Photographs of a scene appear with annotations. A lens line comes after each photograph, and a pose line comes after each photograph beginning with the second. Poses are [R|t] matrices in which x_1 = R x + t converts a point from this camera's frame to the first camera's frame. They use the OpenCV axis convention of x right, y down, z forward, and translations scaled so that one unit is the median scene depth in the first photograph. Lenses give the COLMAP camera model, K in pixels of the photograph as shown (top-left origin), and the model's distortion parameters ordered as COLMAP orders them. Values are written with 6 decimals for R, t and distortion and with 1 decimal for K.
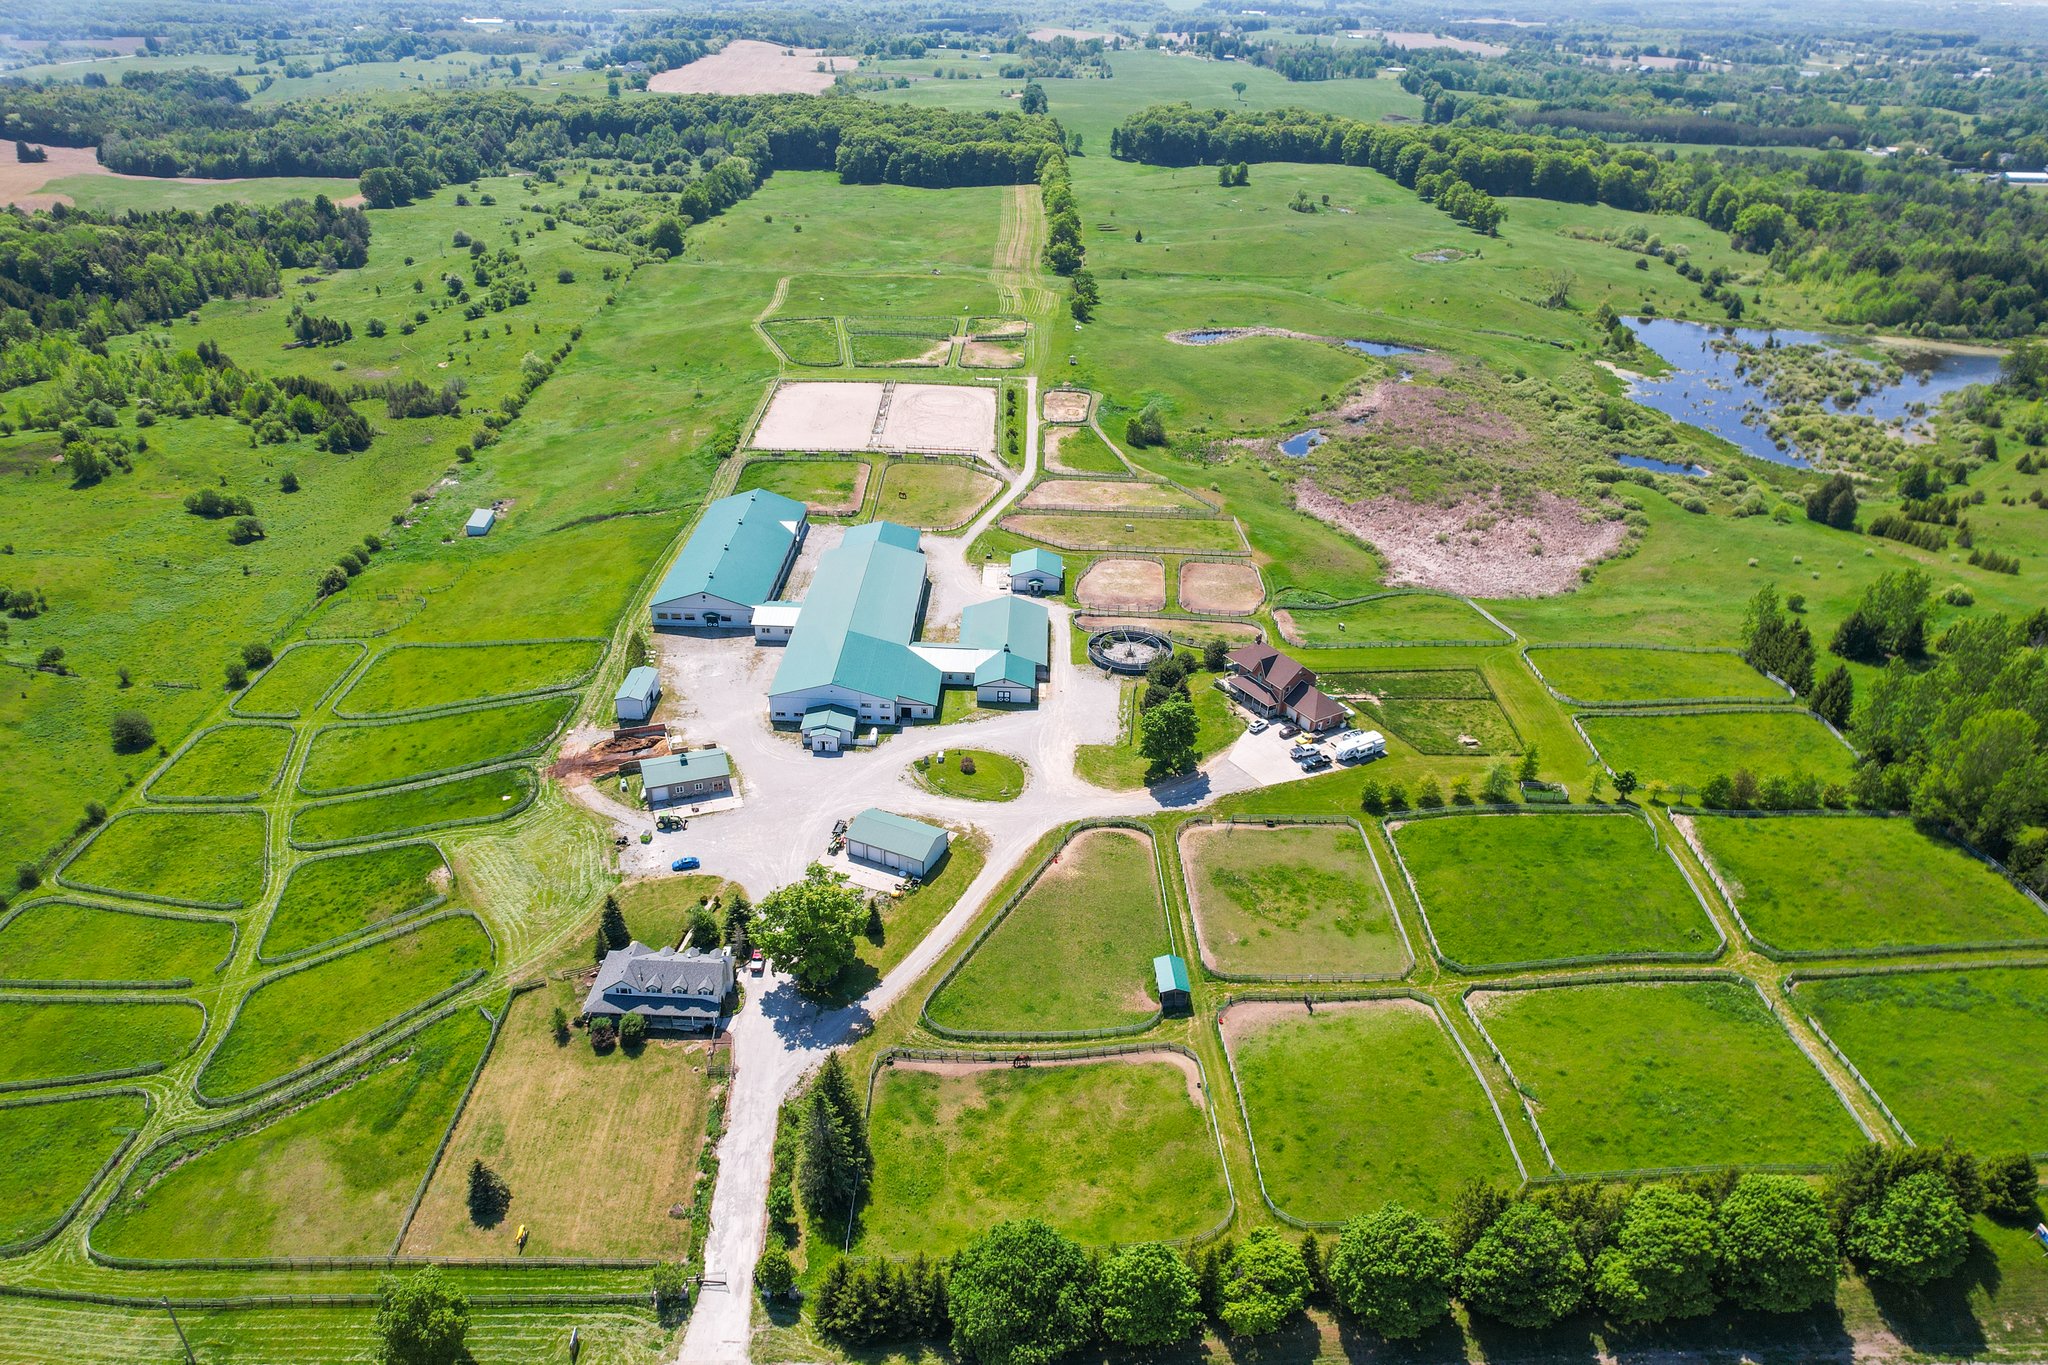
lens RADIAL K [[1378.0, 0, 1031.2], [0, 1378.0, 681.3], [0, 0, 1]] dist [-0.059801, 0.029721]
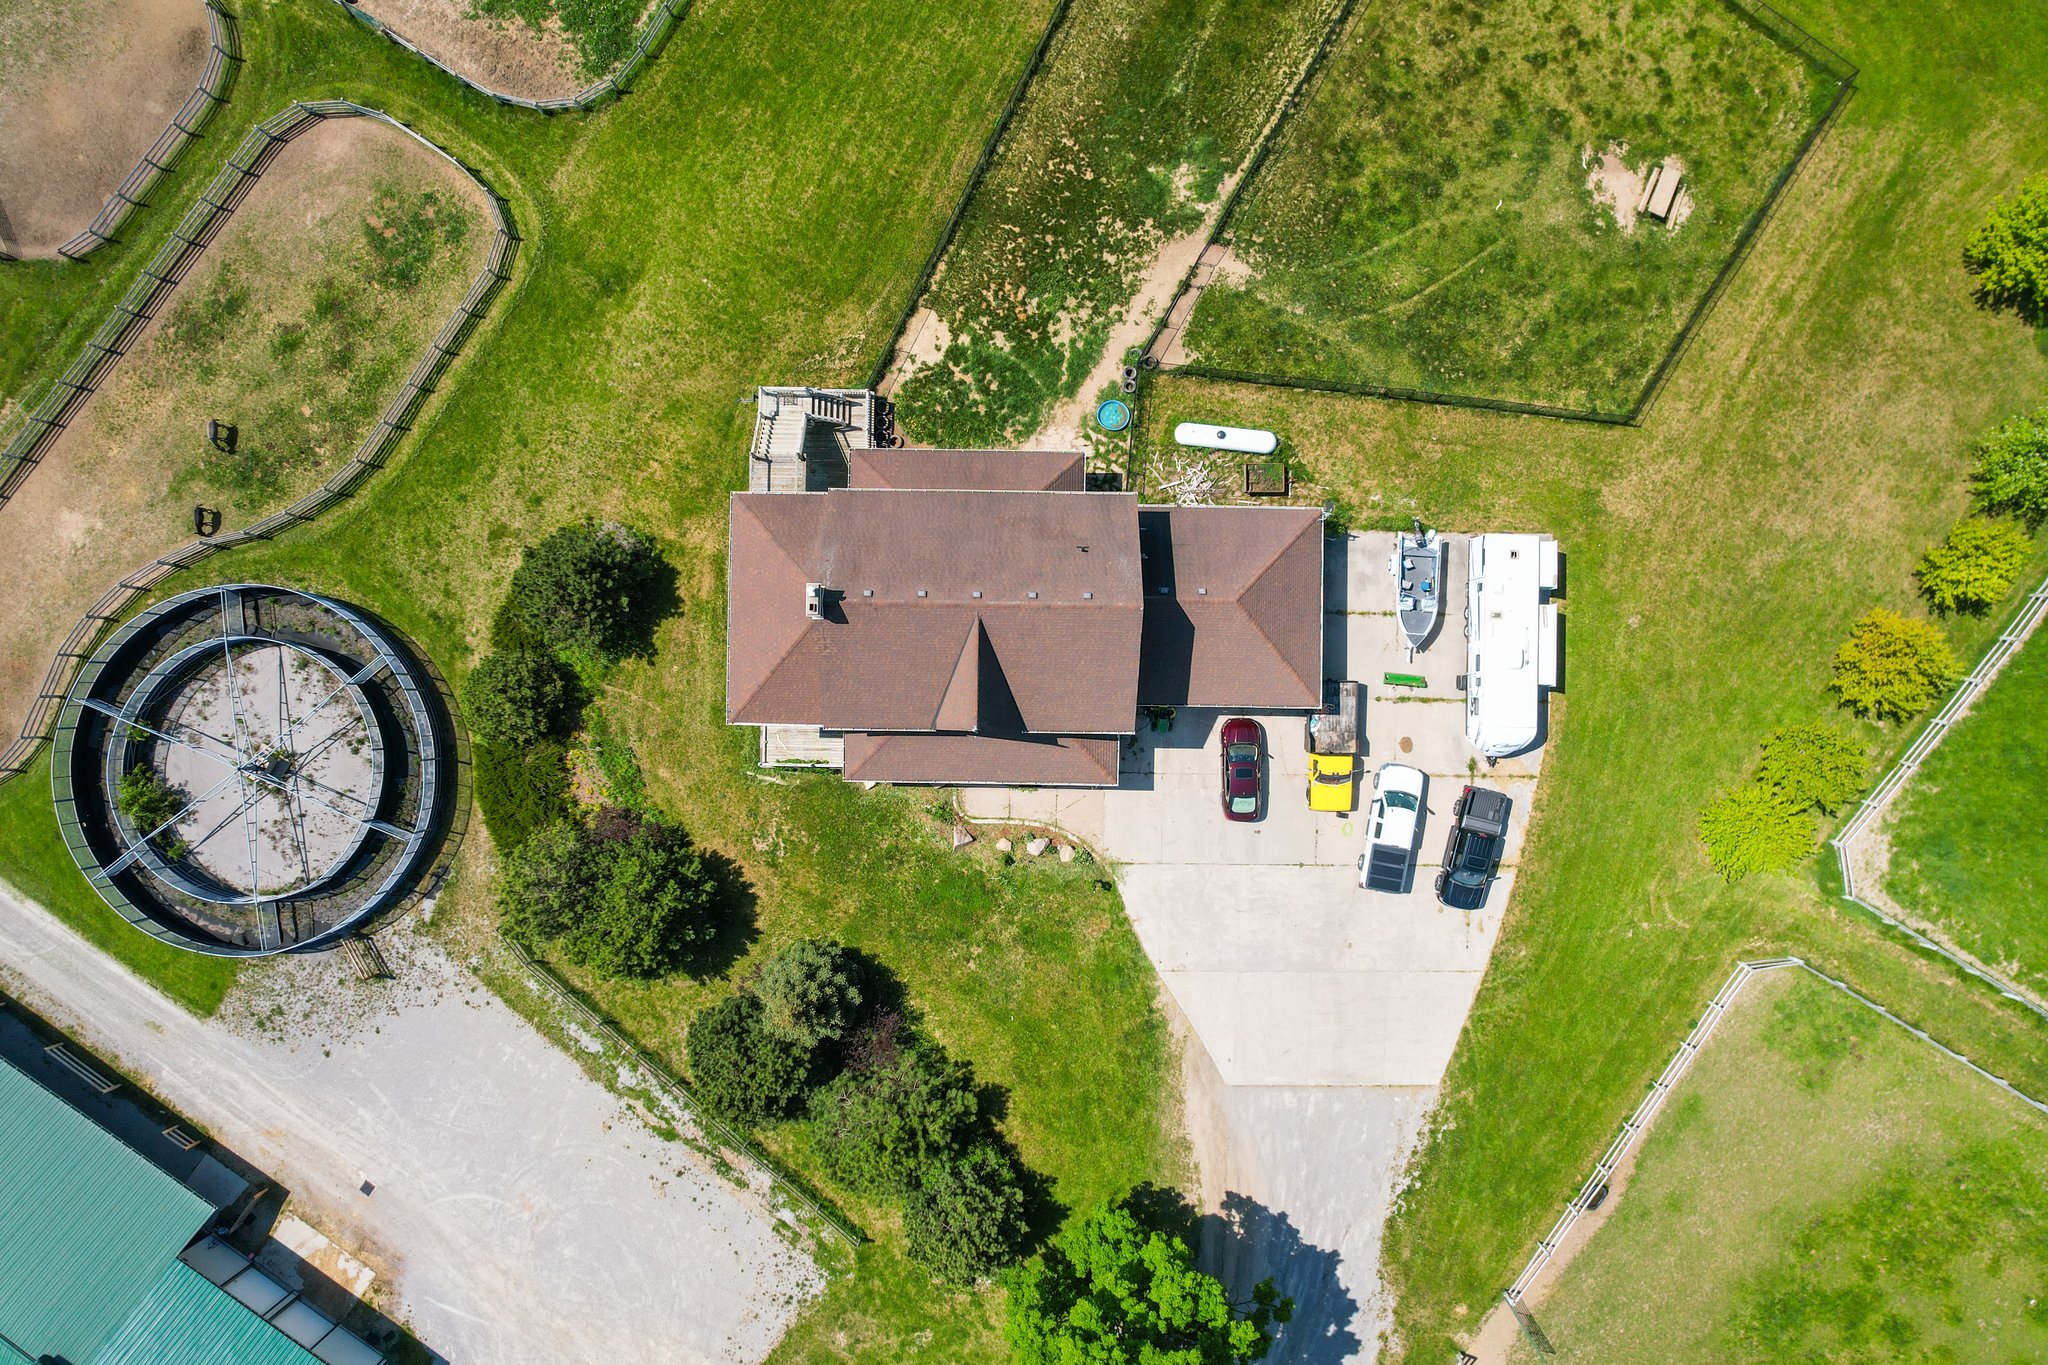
lens RADIAL K [[1284.8, 0, 1024.0], [0, 1284.8, 682.5], [0, 0, 1]] dist [-0.063482, 0.059708]
pose [[0.558930, -0.829201, -0.004781, 0.092975], [0.409452, 0.270972, 0.871162, -0.094146], [-0.721073, -0.488876, 0.490973, 0.476343]]
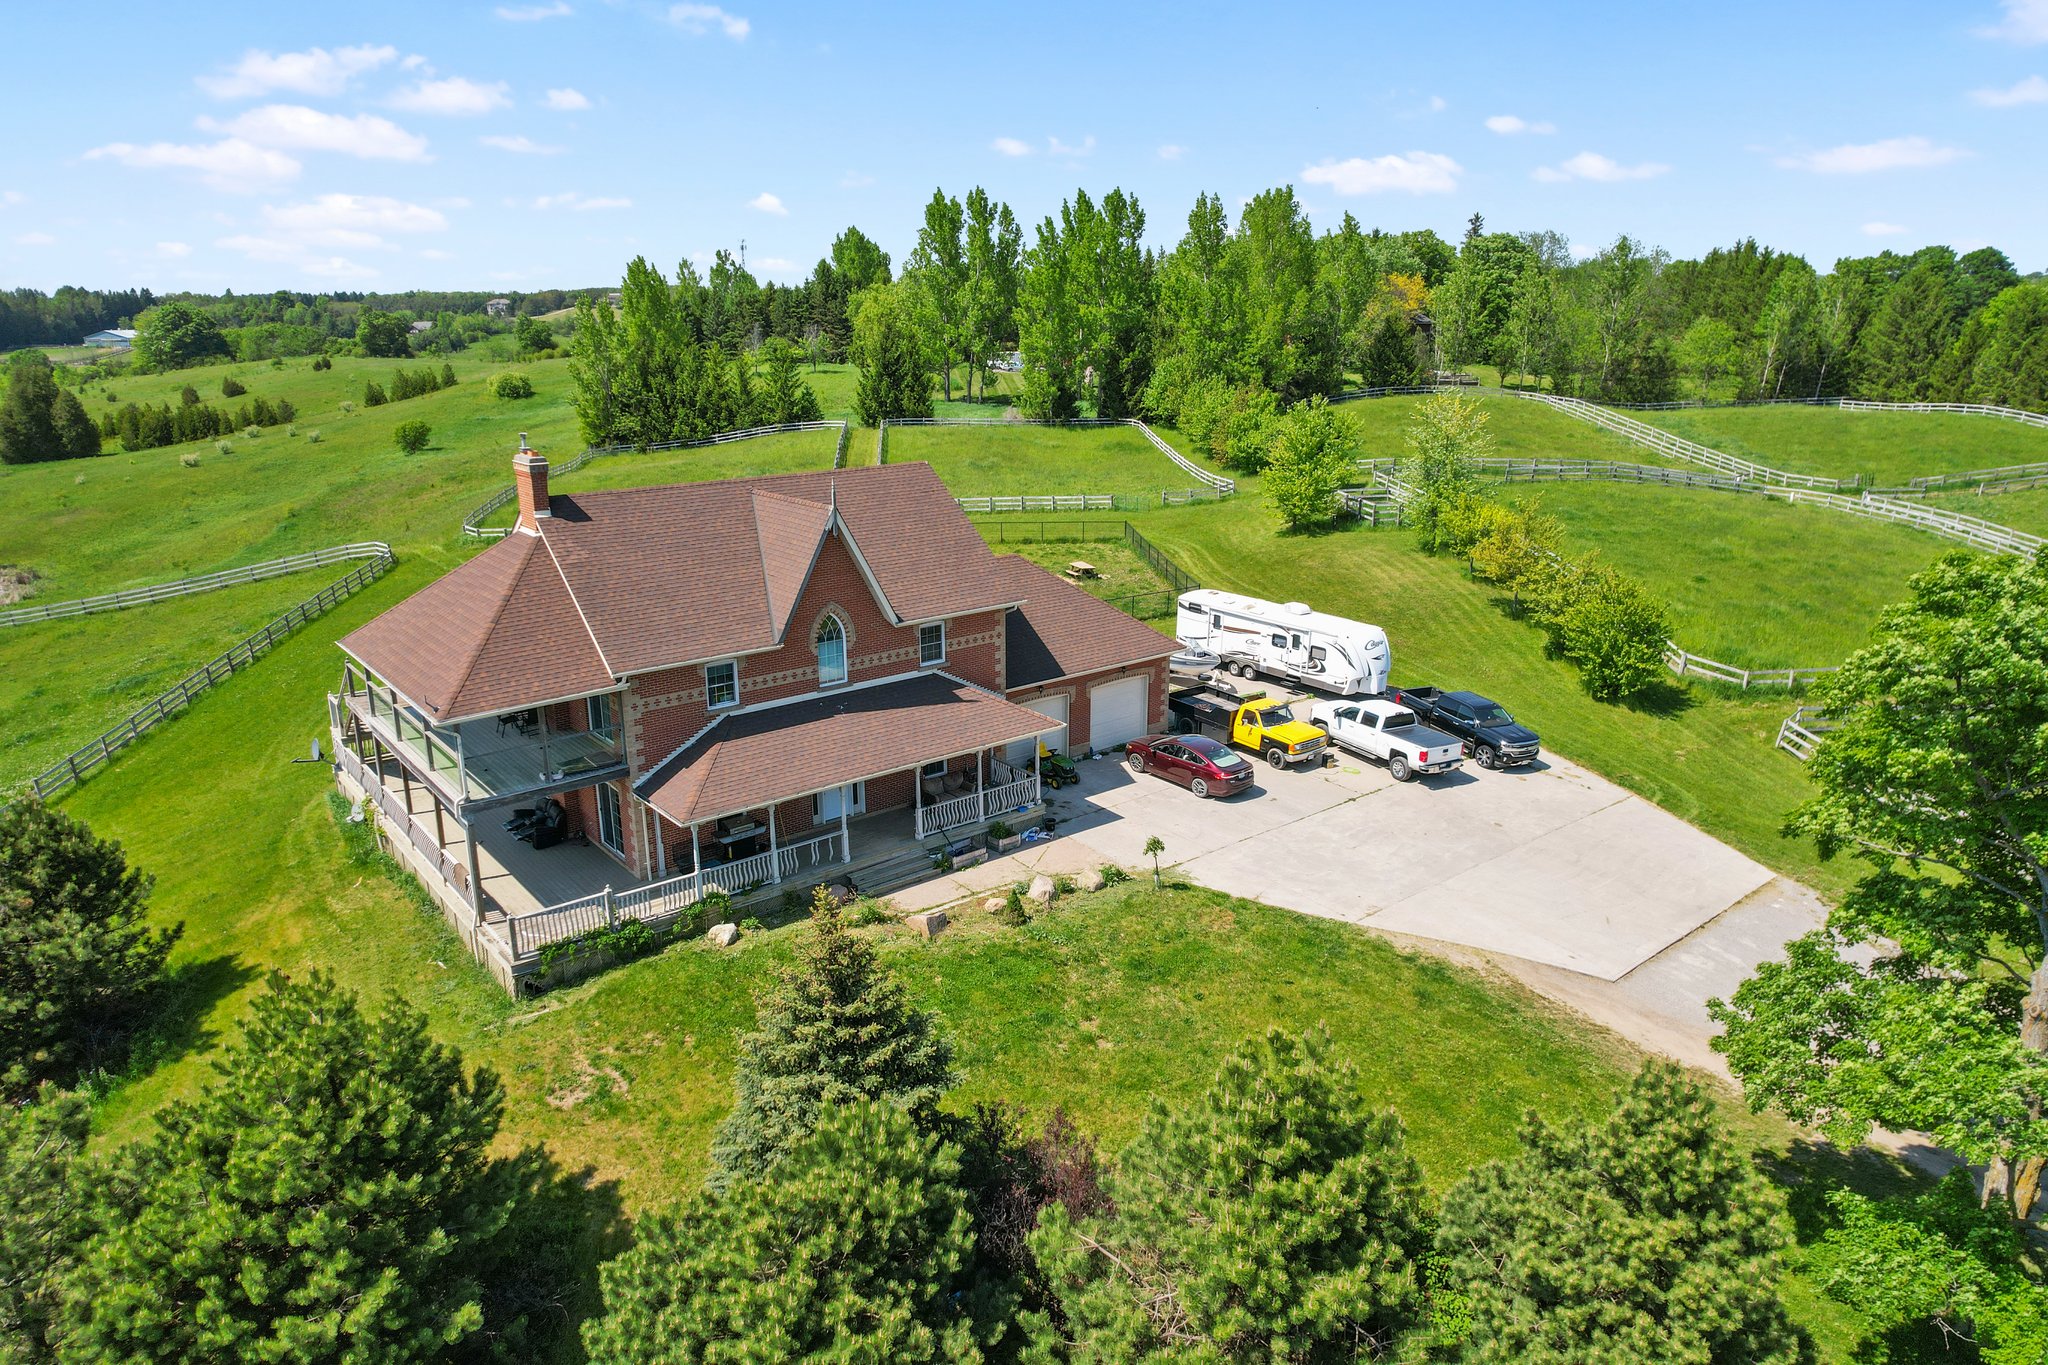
lens RADIAL K [[1308.7, 0, 1025.5], [0, 1308.7, 680.8], [0, 0, 1]] dist [-0.076177, 0.070679]
pose [[-0.107505, -0.303982, 0.946593, 0.018921], [0.472923, 0.821859, 0.317636, -0.018058], [-0.874521, 0.481813, 0.055406, 0.517748]]
